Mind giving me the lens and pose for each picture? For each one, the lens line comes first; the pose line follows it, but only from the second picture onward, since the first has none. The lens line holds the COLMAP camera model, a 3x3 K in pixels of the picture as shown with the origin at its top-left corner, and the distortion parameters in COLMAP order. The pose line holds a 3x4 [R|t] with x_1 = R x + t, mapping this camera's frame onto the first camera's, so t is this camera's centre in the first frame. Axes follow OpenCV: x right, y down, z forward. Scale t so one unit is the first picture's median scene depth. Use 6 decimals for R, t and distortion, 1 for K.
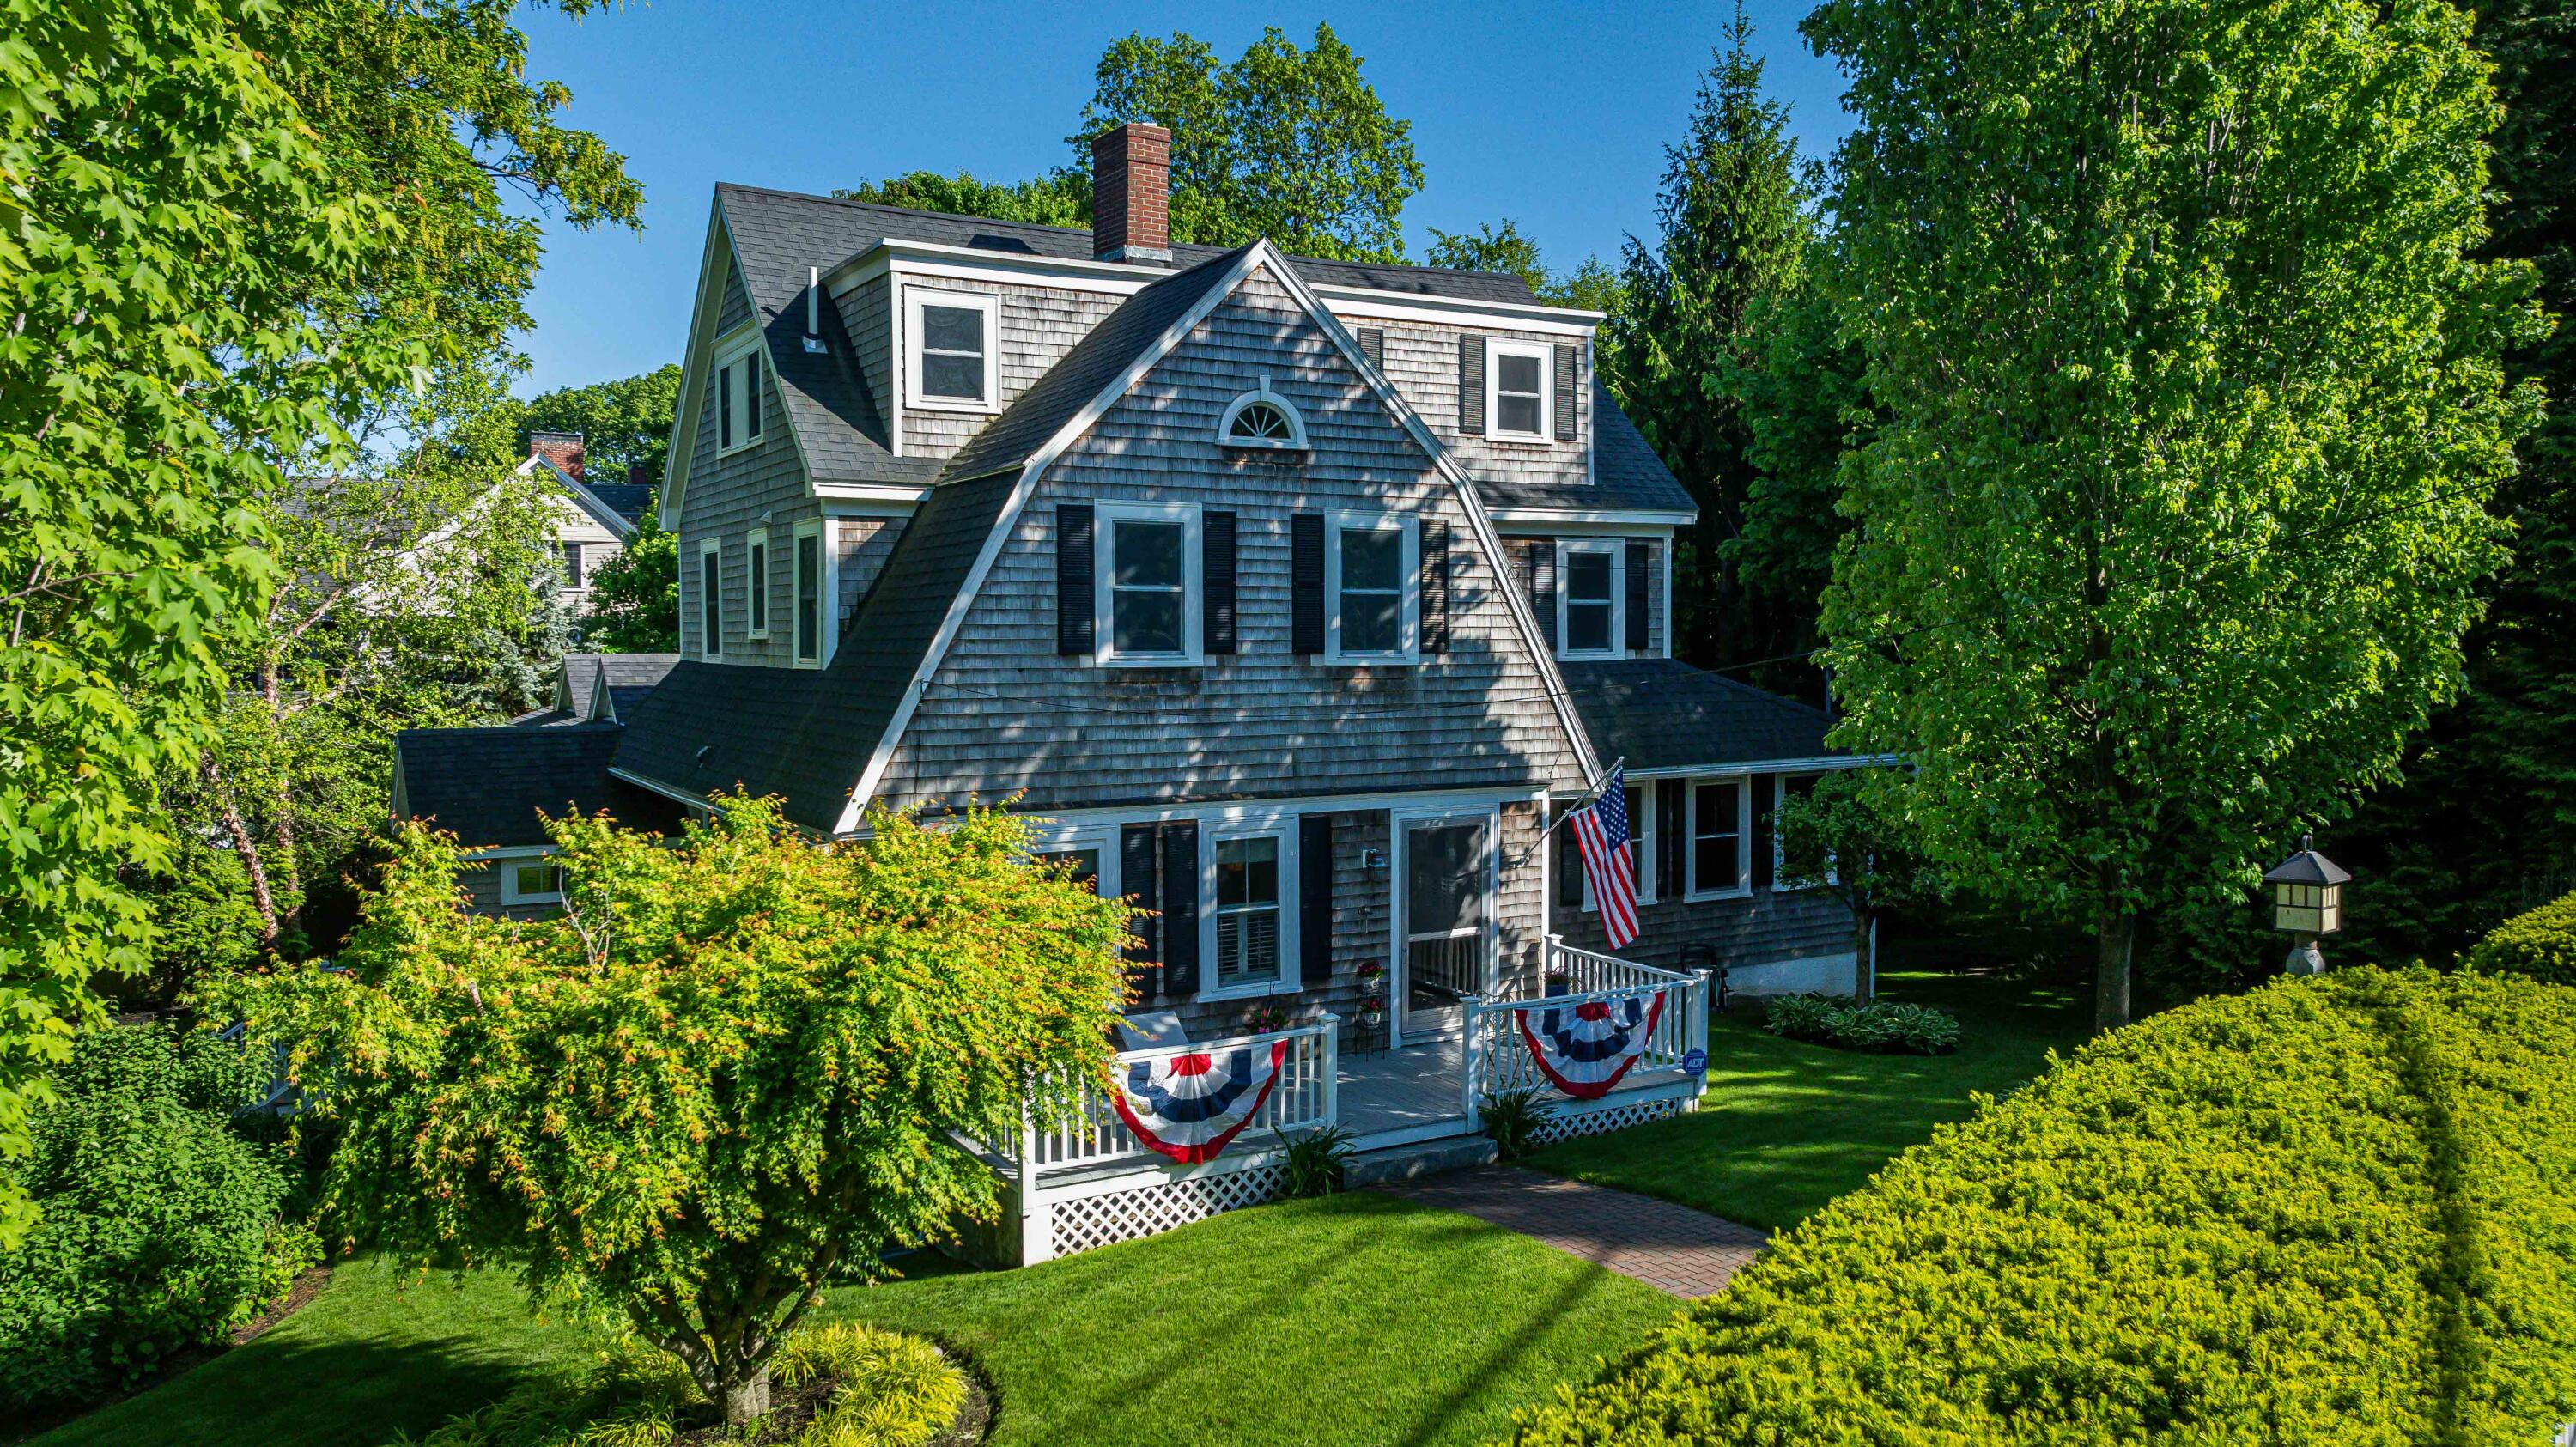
lens RADIAL K [[1863.2, 0, 1288.0], [0, 1863.2, 723.5], [0, 0, 1]] dist [-0.054443, 0.001322]
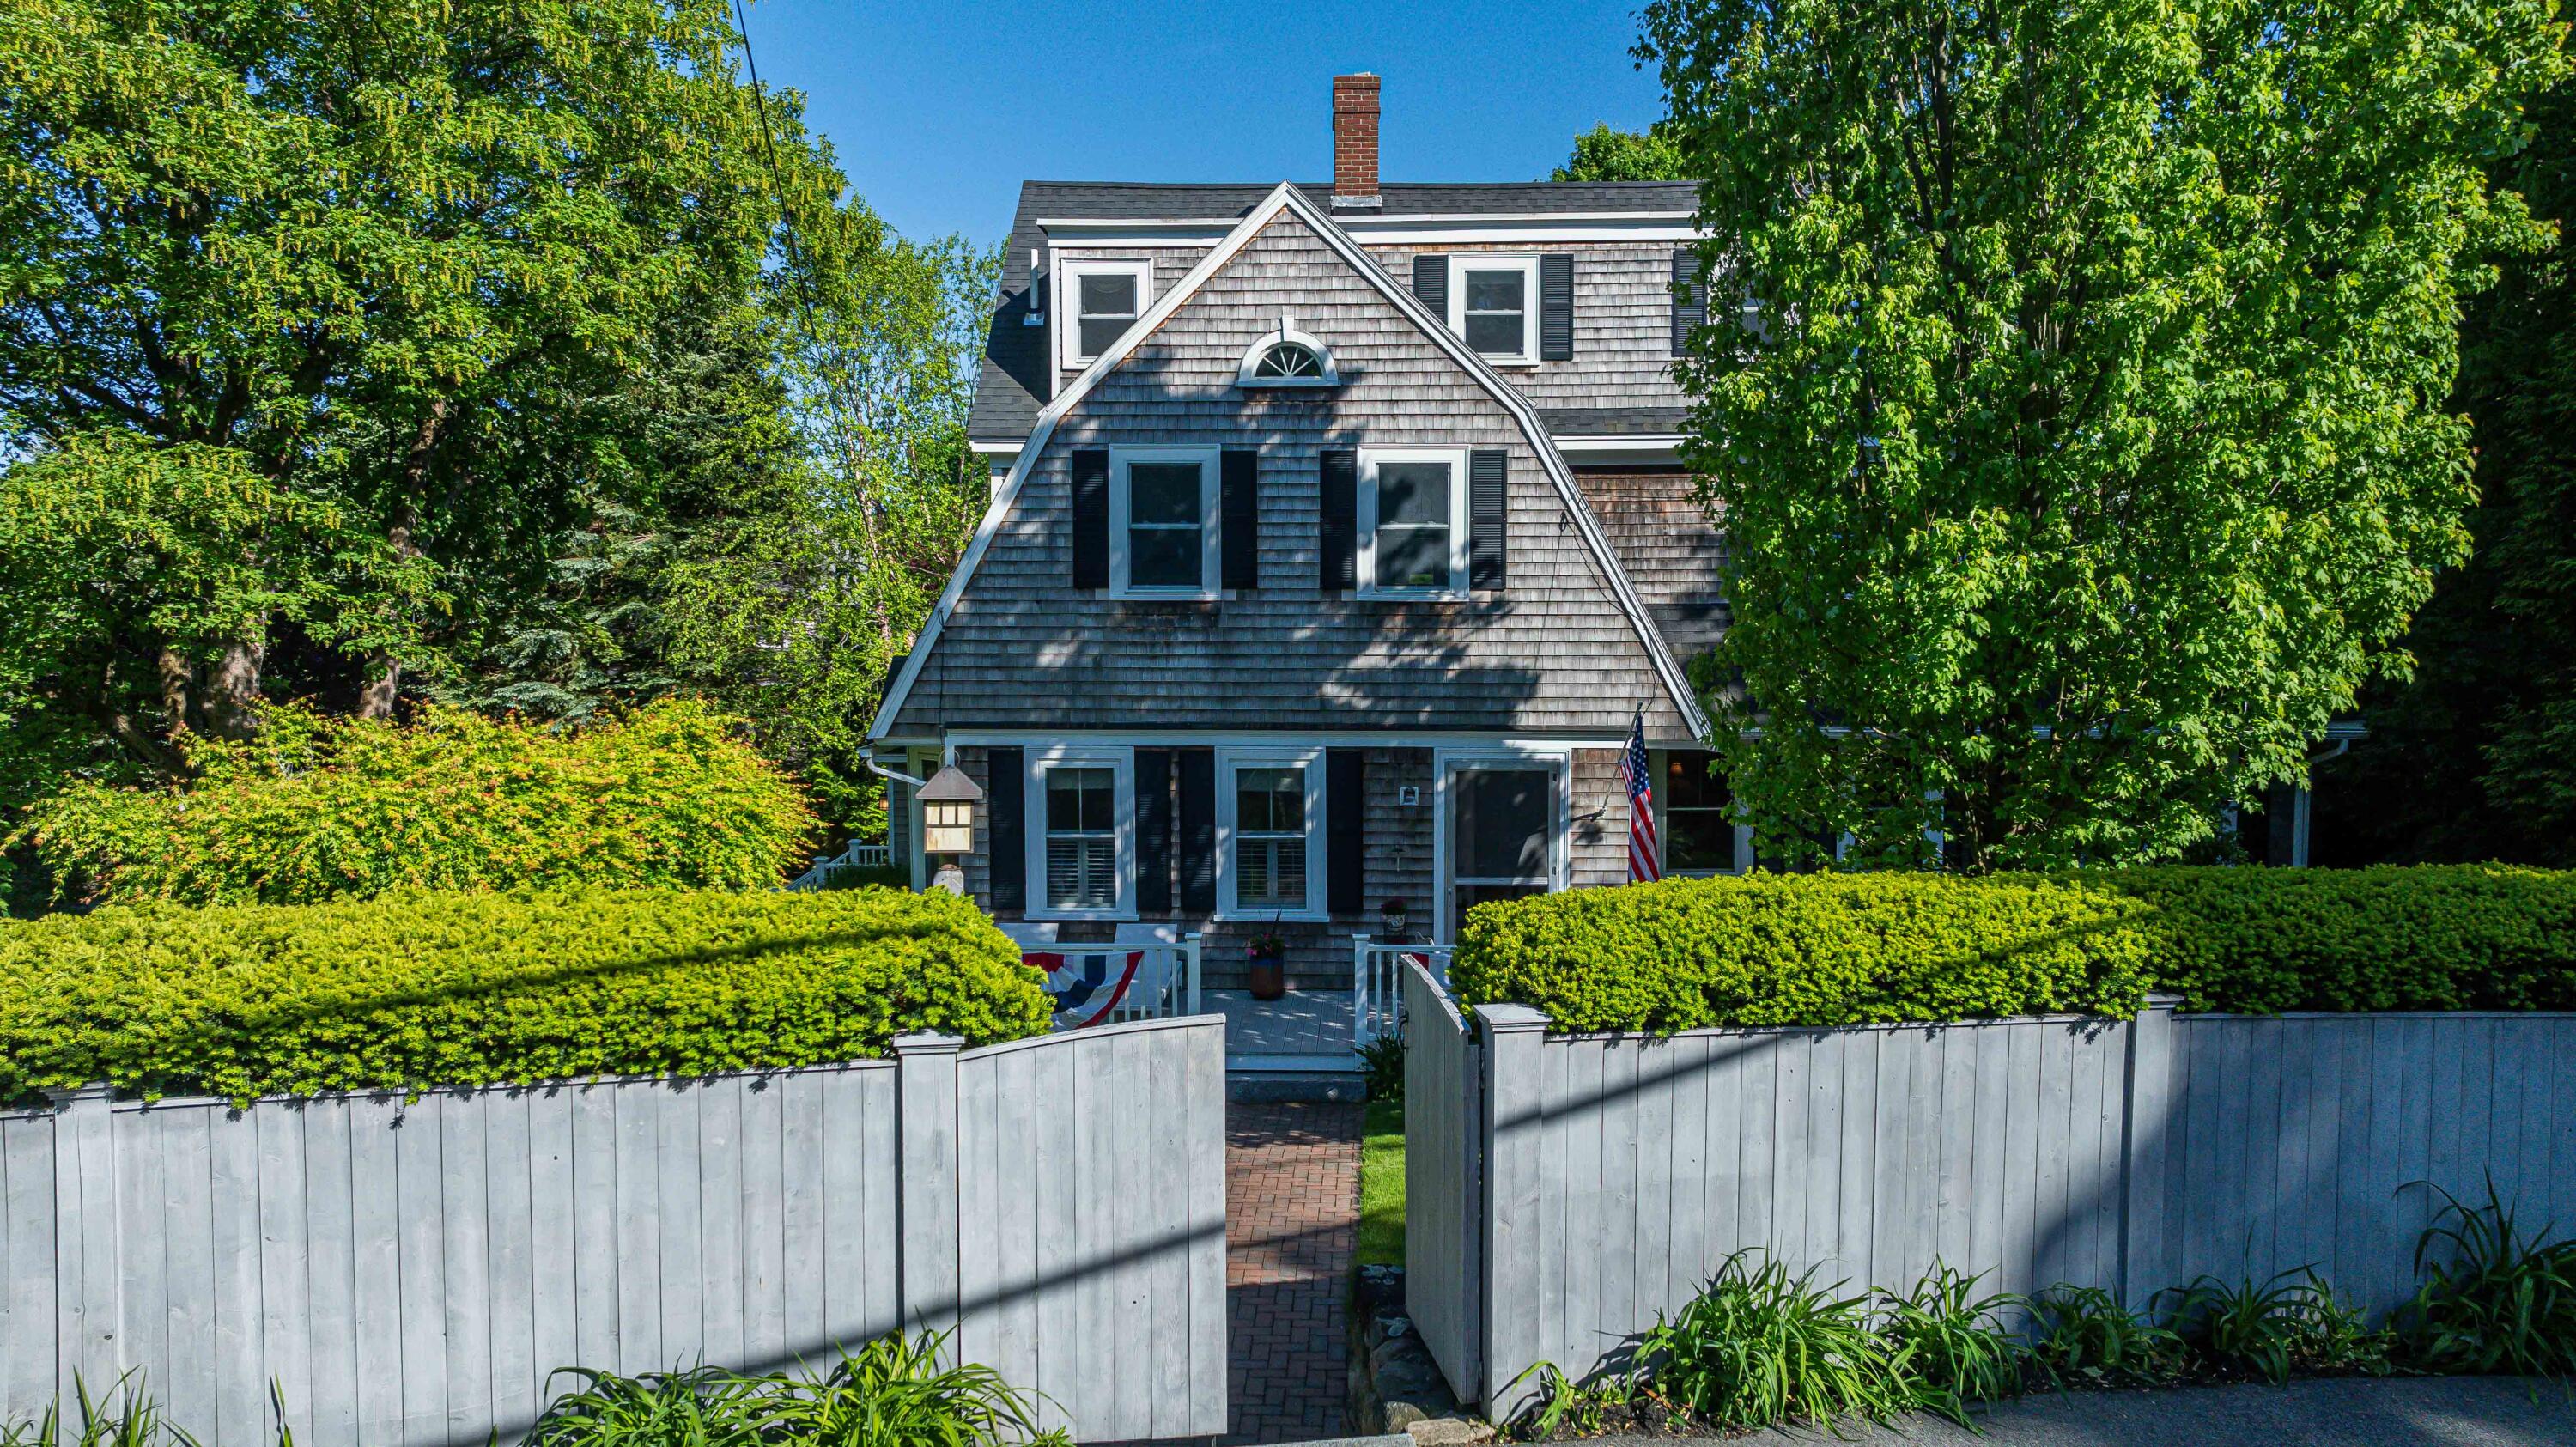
lens RADIAL K [[1863.2, 0, 1288.0], [0, 1863.2, 723.5], [0, 0, 1]] dist [-0.054443, 0.001322]
pose [[0.836960, 0.037756, -0.545960, 0.553533], [-0.026717, 0.999247, 0.028145, 0.007726], [0.546611, -0.008970, 0.837339, 0.144699]]
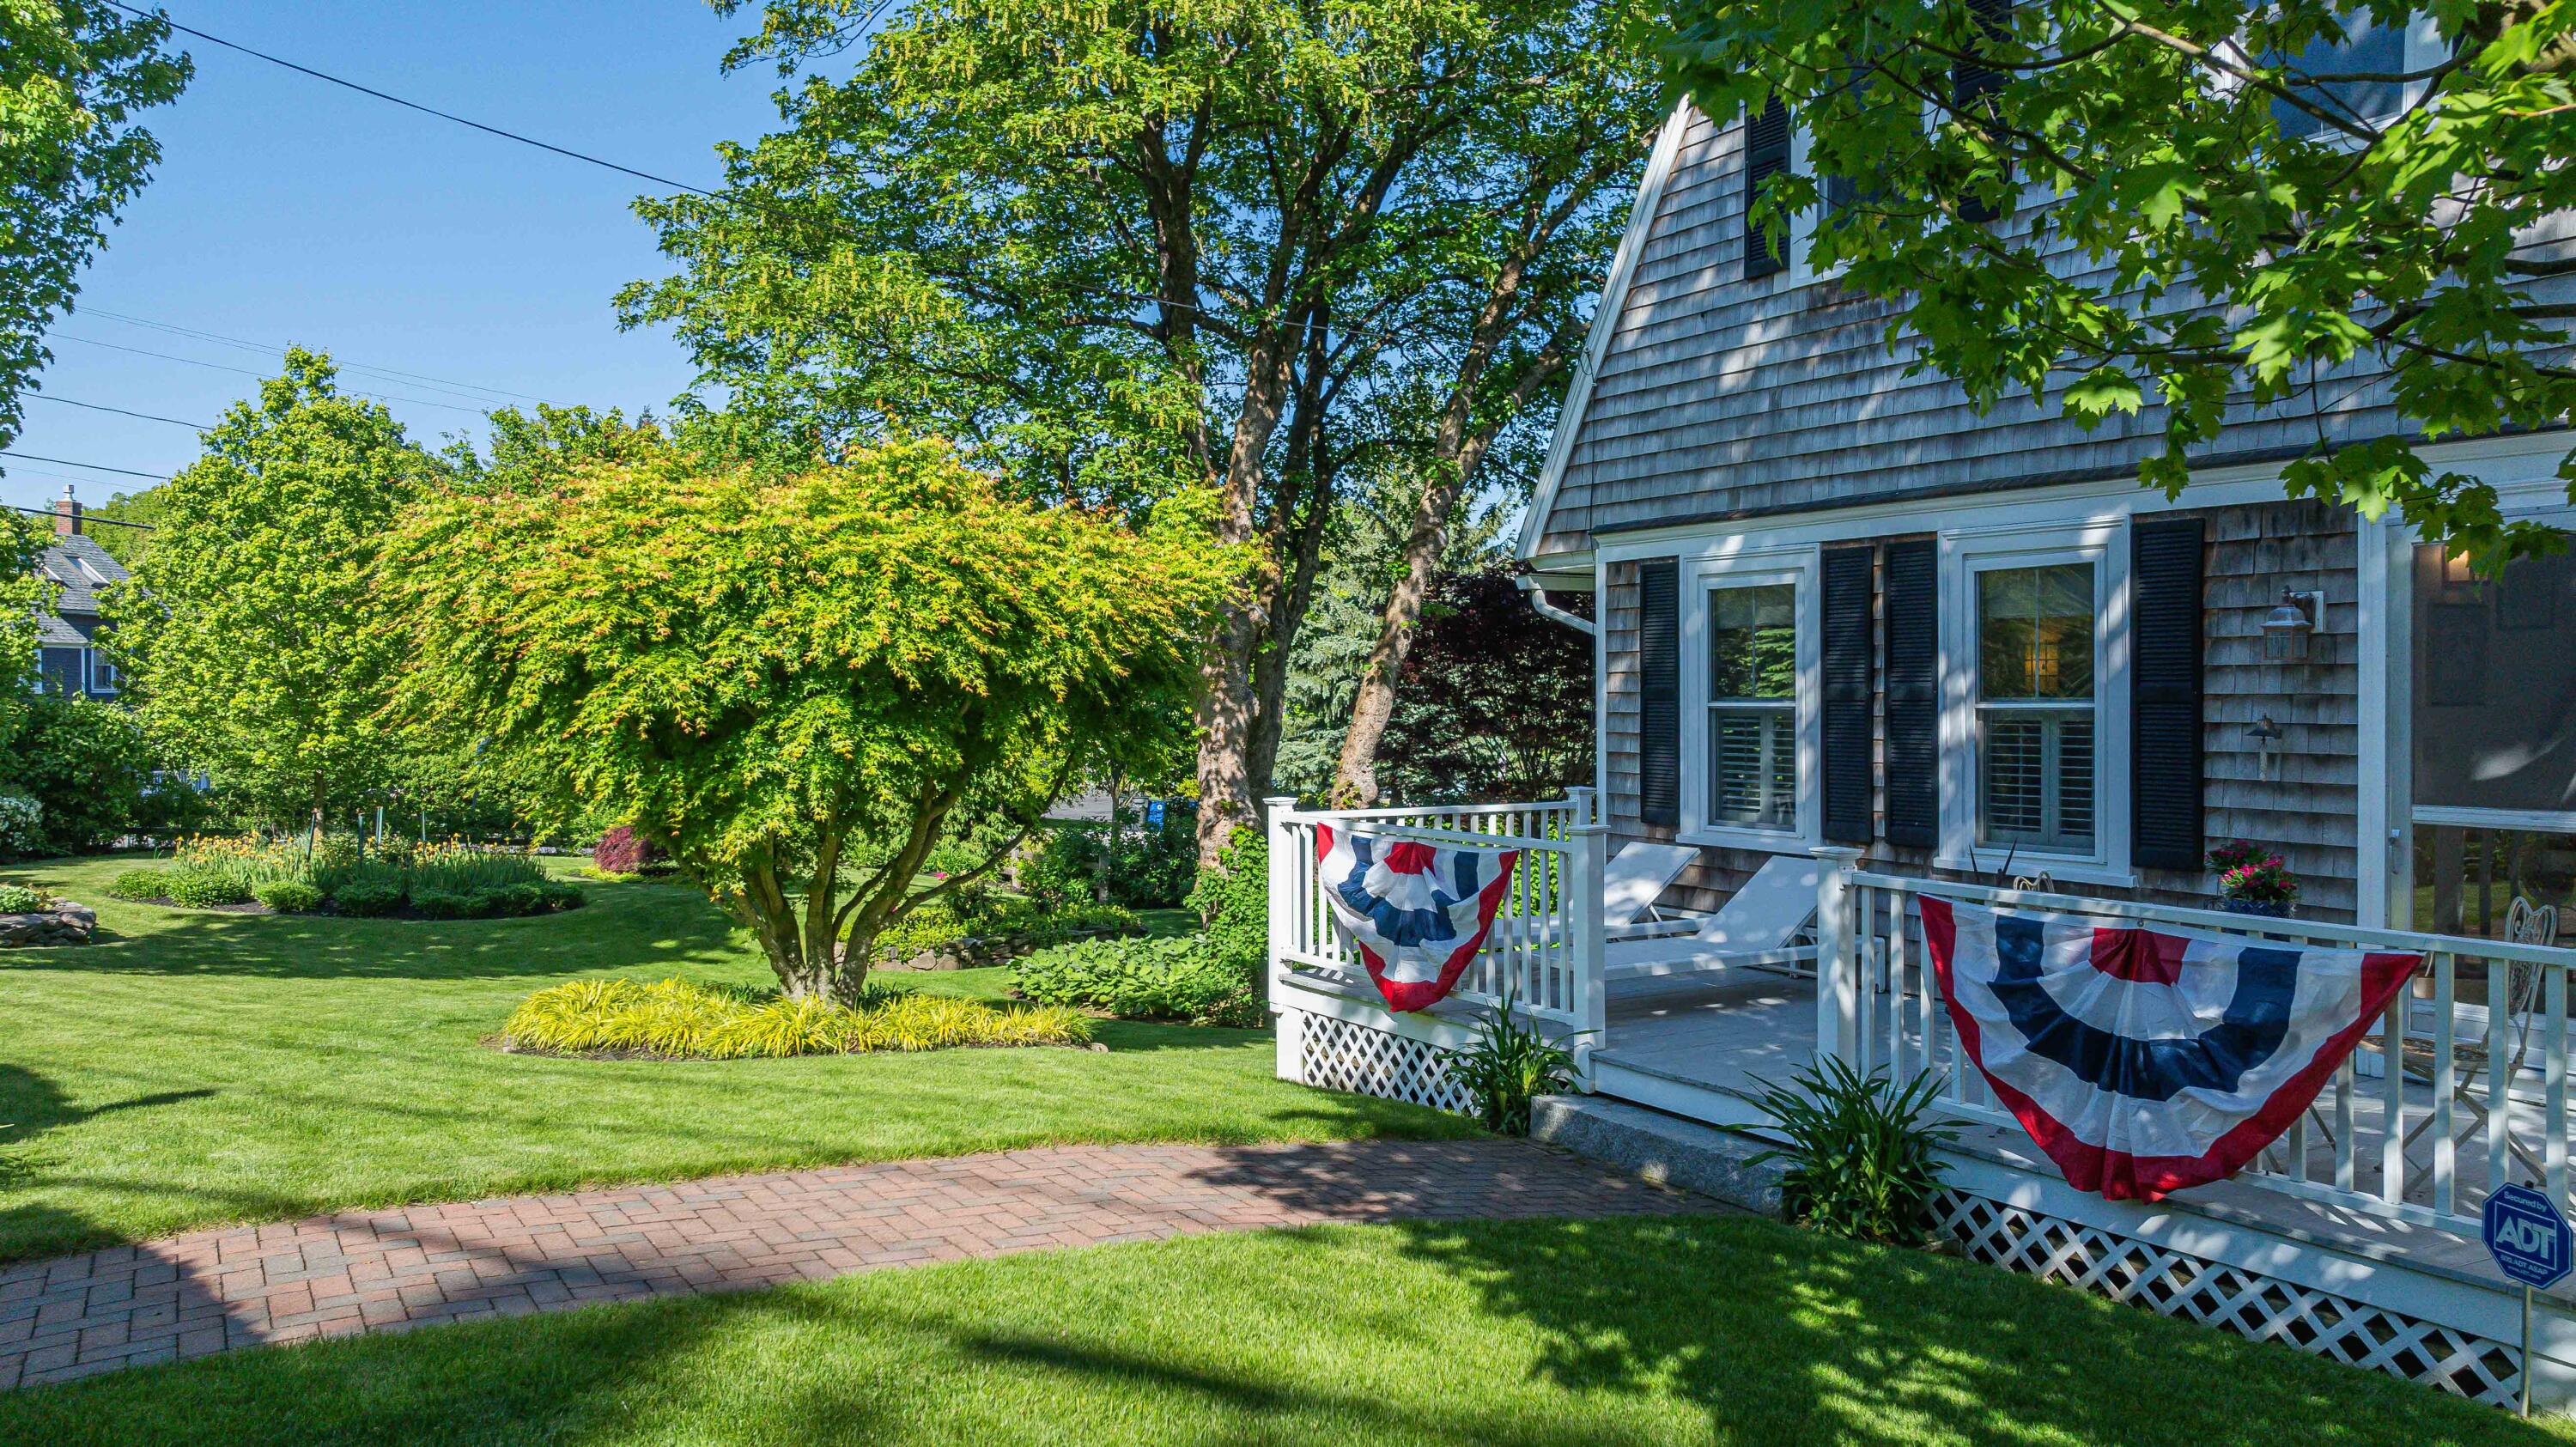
lens RADIAL K [[1784.9, 0, 1288.0], [0, 1784.9, 723.5], [0, 0, 1]] dist [-0.046014, 0.000627]
pose [[-0.013425, 0.012548, -0.999831, 0.475514], [-0.054379, 0.998432, 0.013261, 0.110017], [0.998430, 0.054548, -0.012722, 0.809636]]
